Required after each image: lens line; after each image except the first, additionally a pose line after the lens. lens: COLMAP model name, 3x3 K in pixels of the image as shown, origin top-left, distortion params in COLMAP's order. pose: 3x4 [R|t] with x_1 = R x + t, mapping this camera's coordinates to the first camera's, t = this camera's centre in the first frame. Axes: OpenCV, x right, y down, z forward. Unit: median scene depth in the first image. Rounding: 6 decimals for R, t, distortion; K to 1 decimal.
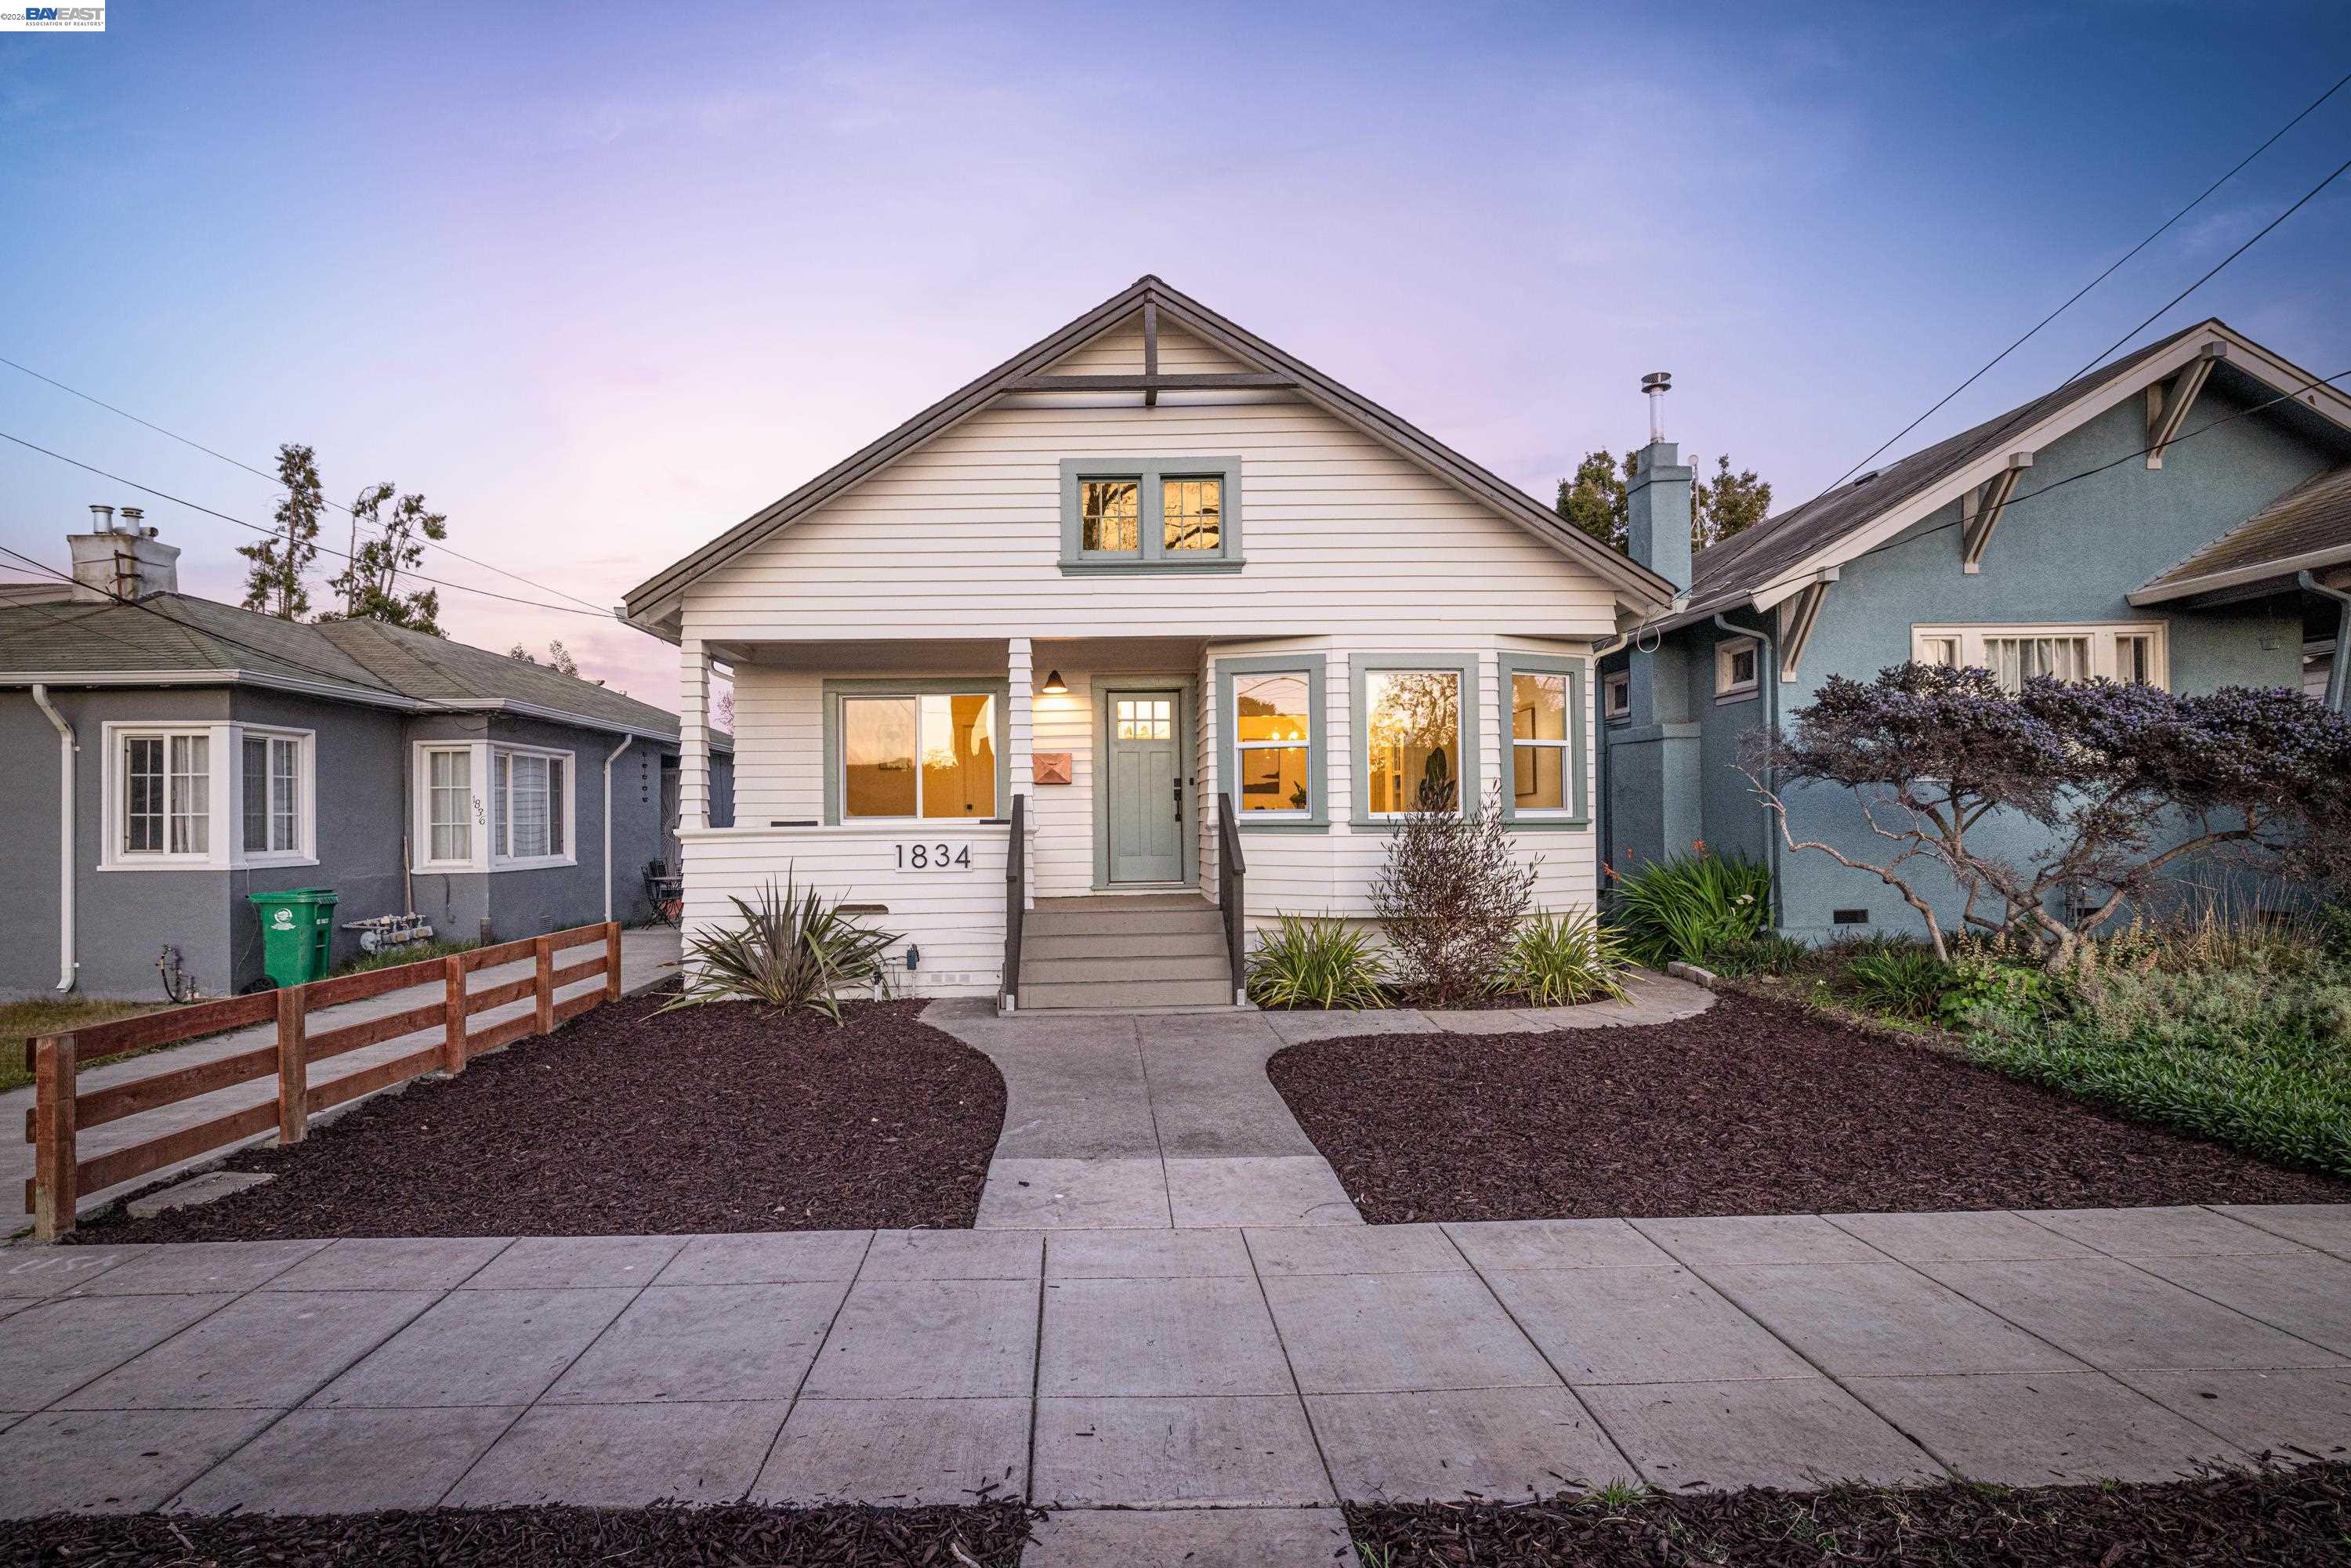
lens RADIAL K [[1167.3, 0, 1161.9], [0, 1167.3, 788.8], [0, 0, 1]] dist [-0.002685, 0.000877]
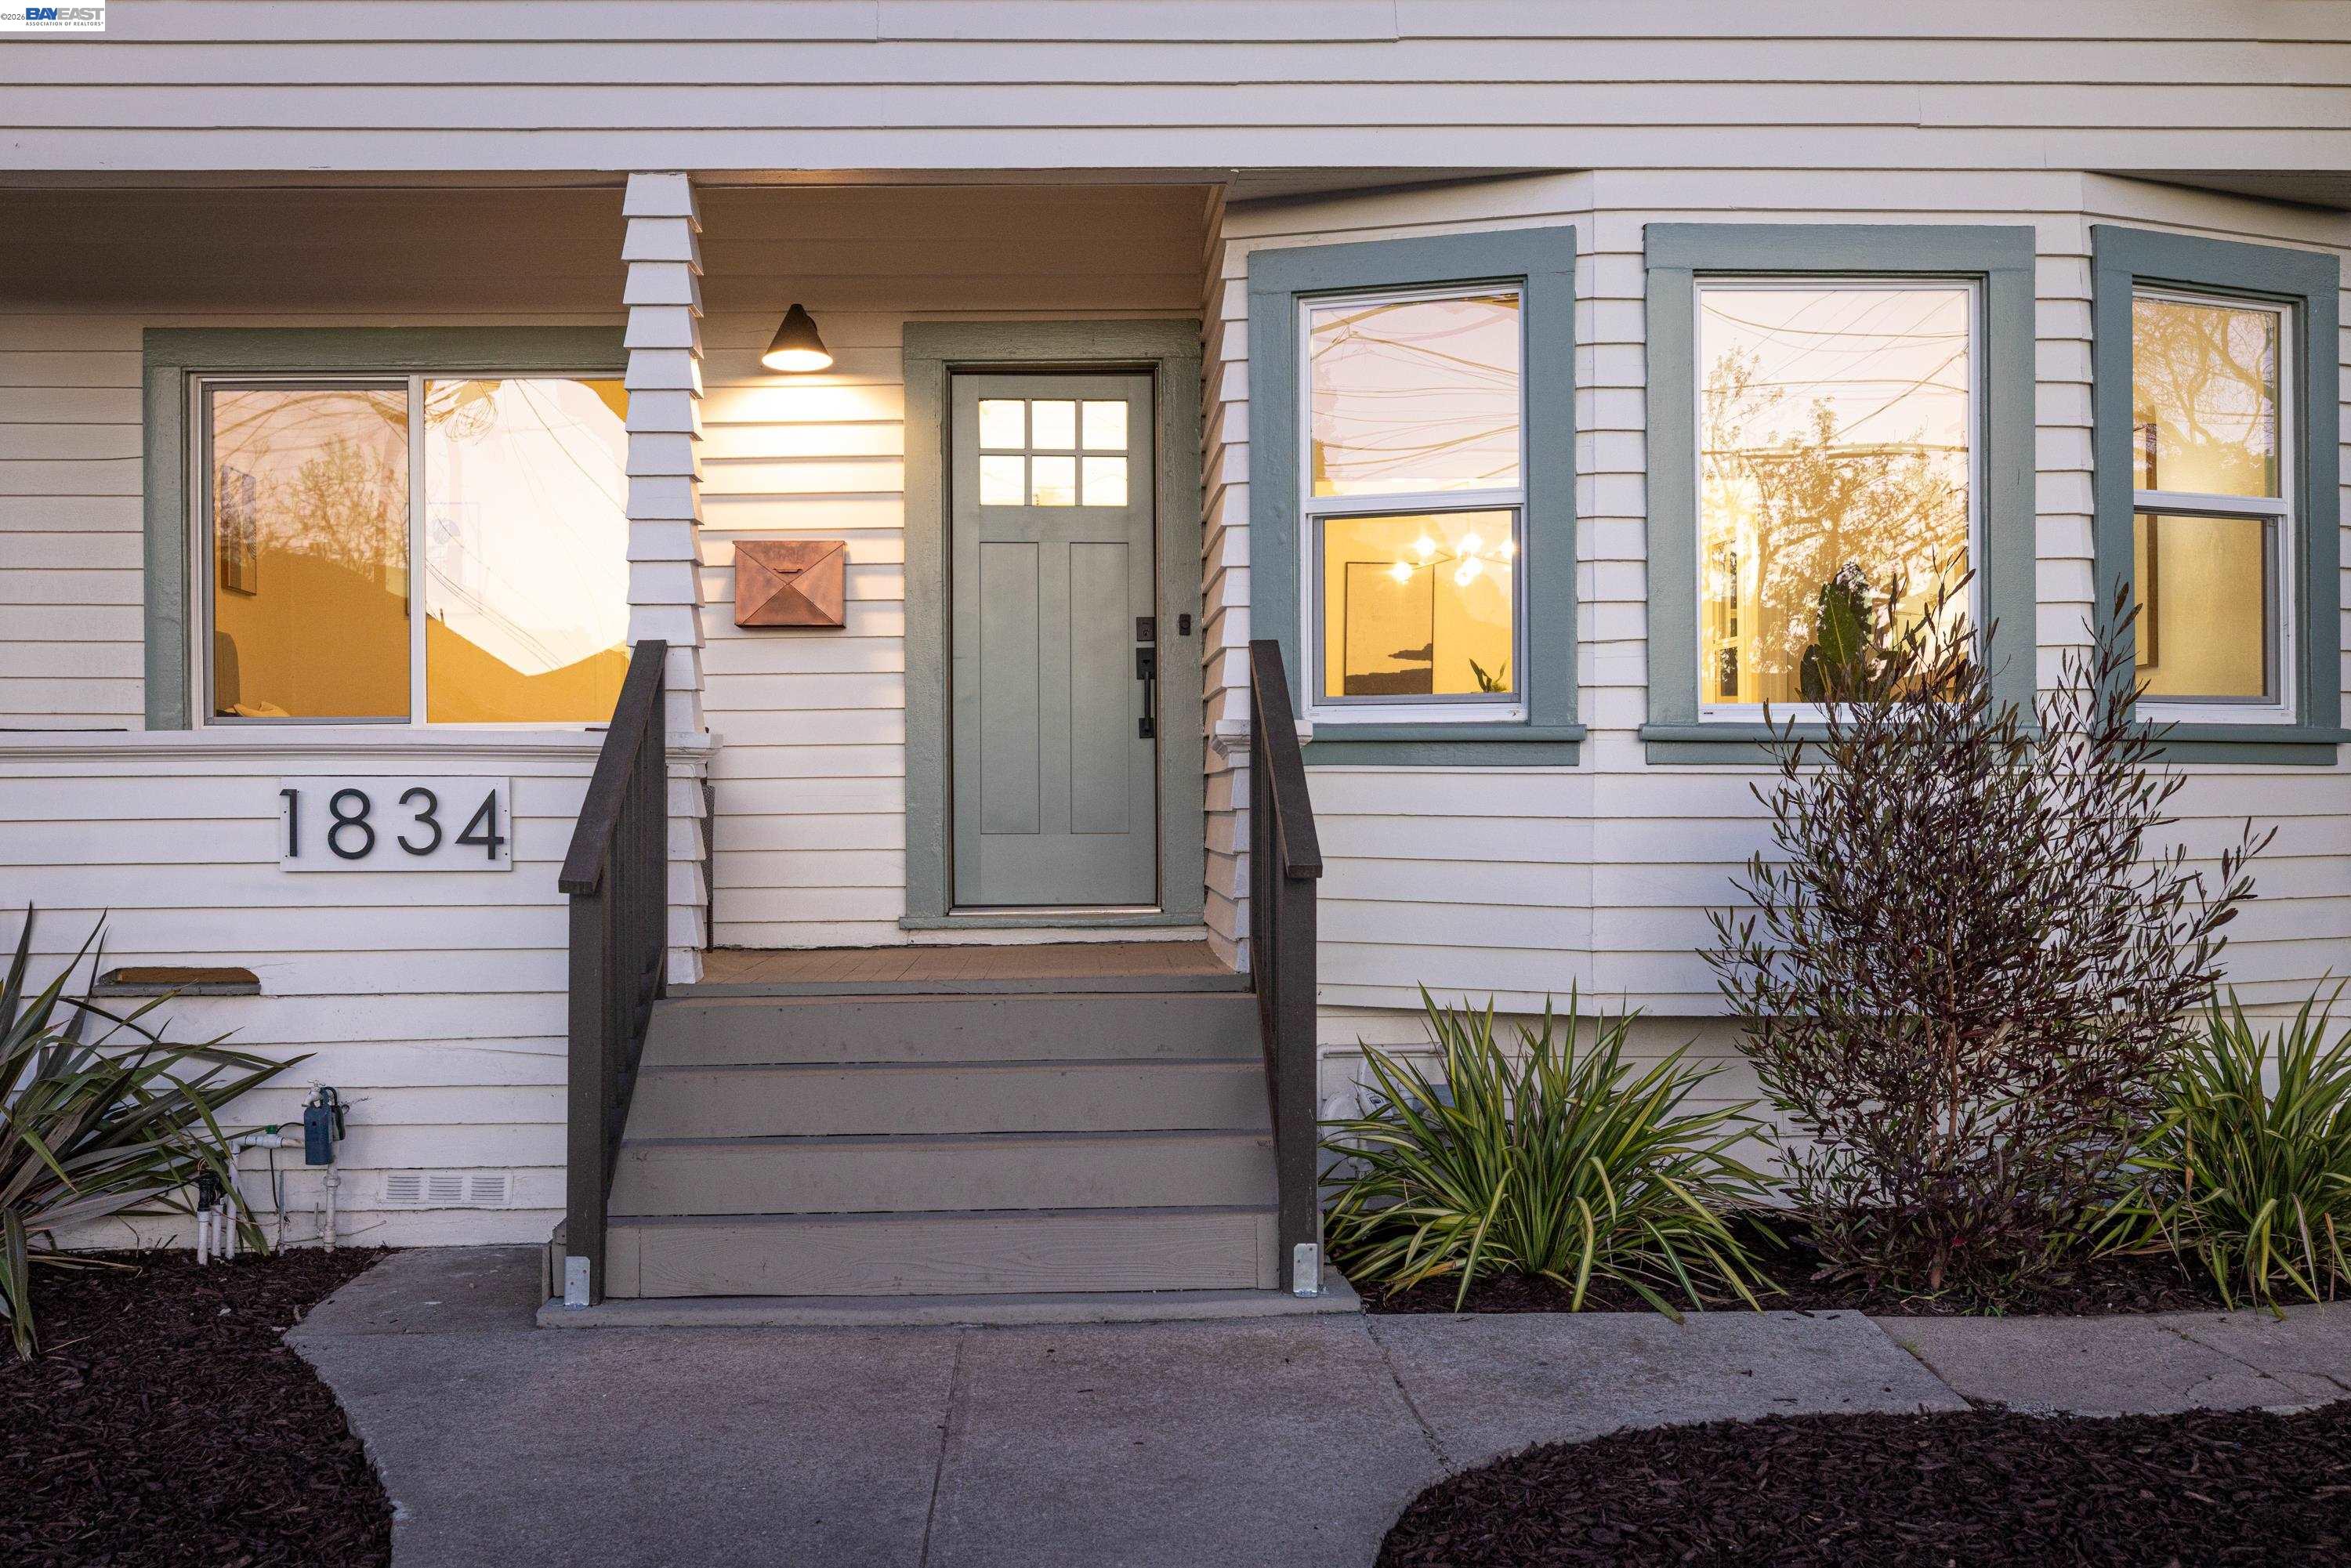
lens RADIAL K [[2435.5, 0, 1178.0], [0, 2435.5, 772.6], [0, 0, 1]] dist [0.001468, 0.000000]
pose [[0.999970, 0.006902, -0.003405, 0.030632], [-0.006830, 0.999765, 0.020551, 0.027244], [0.003546, -0.020527, 0.999783, 0.302809]]
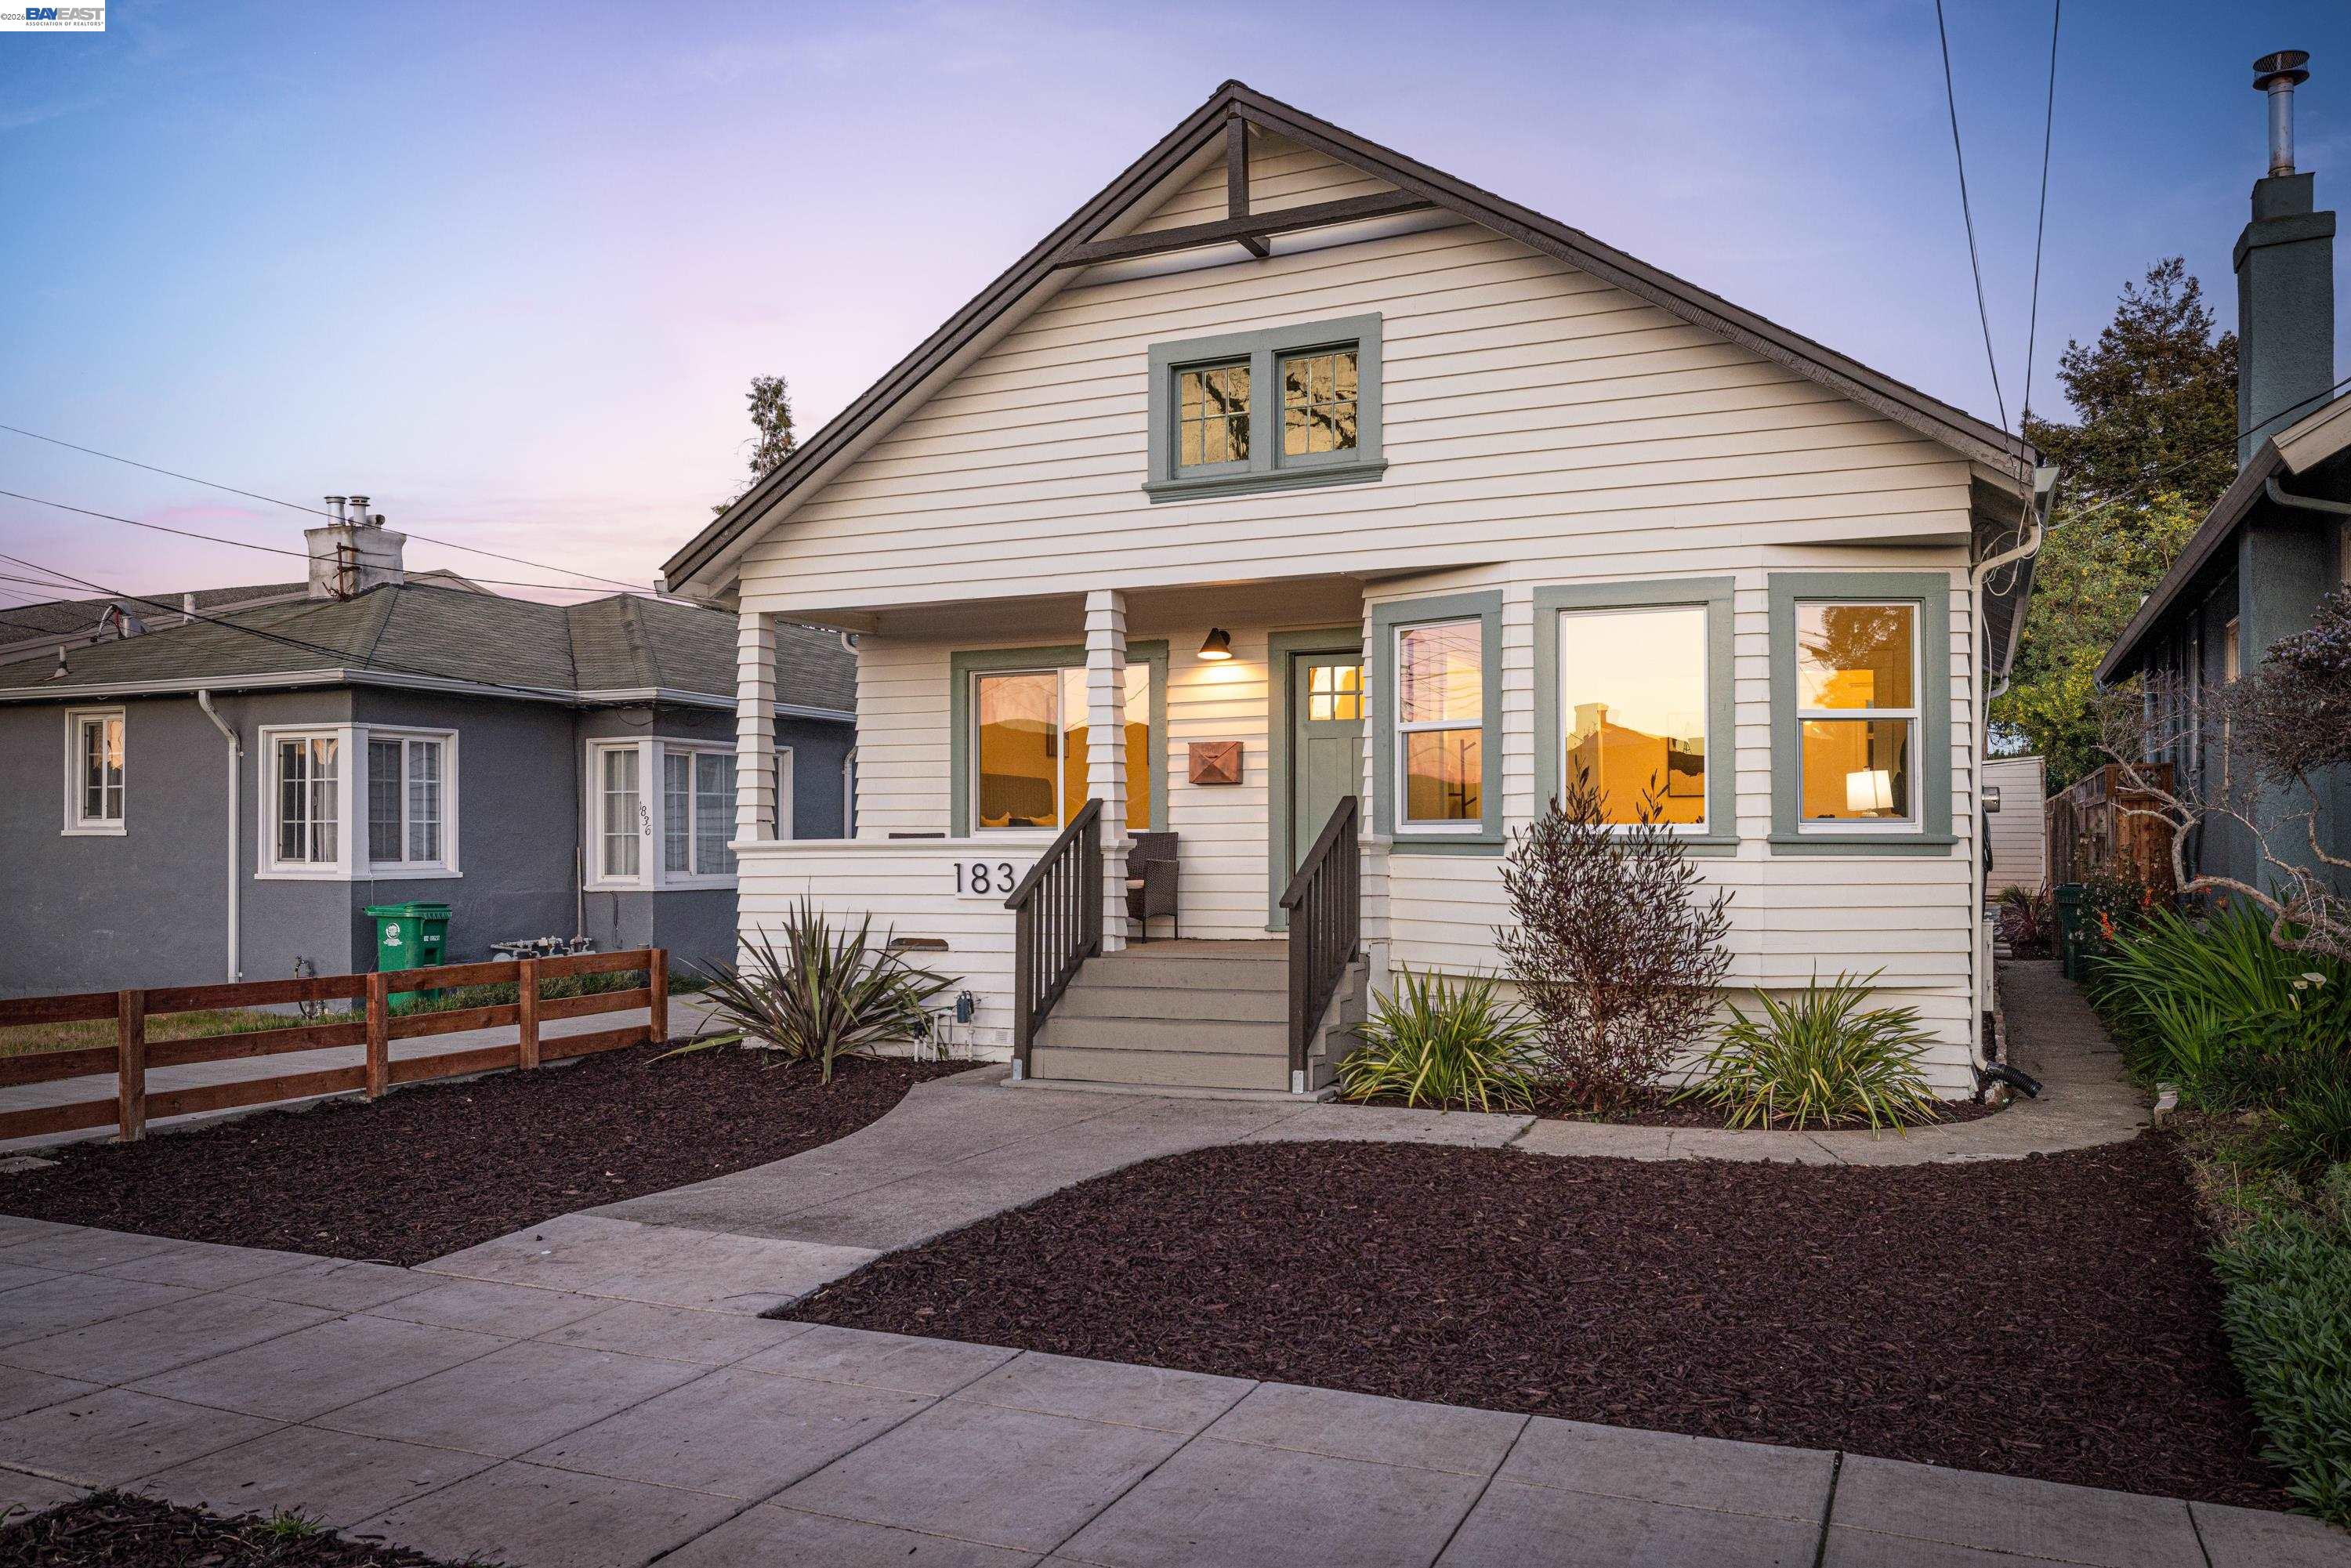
lens RADIAL K [[1748.2, 0, 1186.8], [0, 1748.2, 802.0], [0, 0, 1]] dist [0.005745, -0.003967]
pose [[0.906181, -0.001609, -0.422888, 0.407264], [0.004473, 0.999973, 0.005780, 0.000852], [0.422867, -0.007129, 0.906164, 0.002391]]
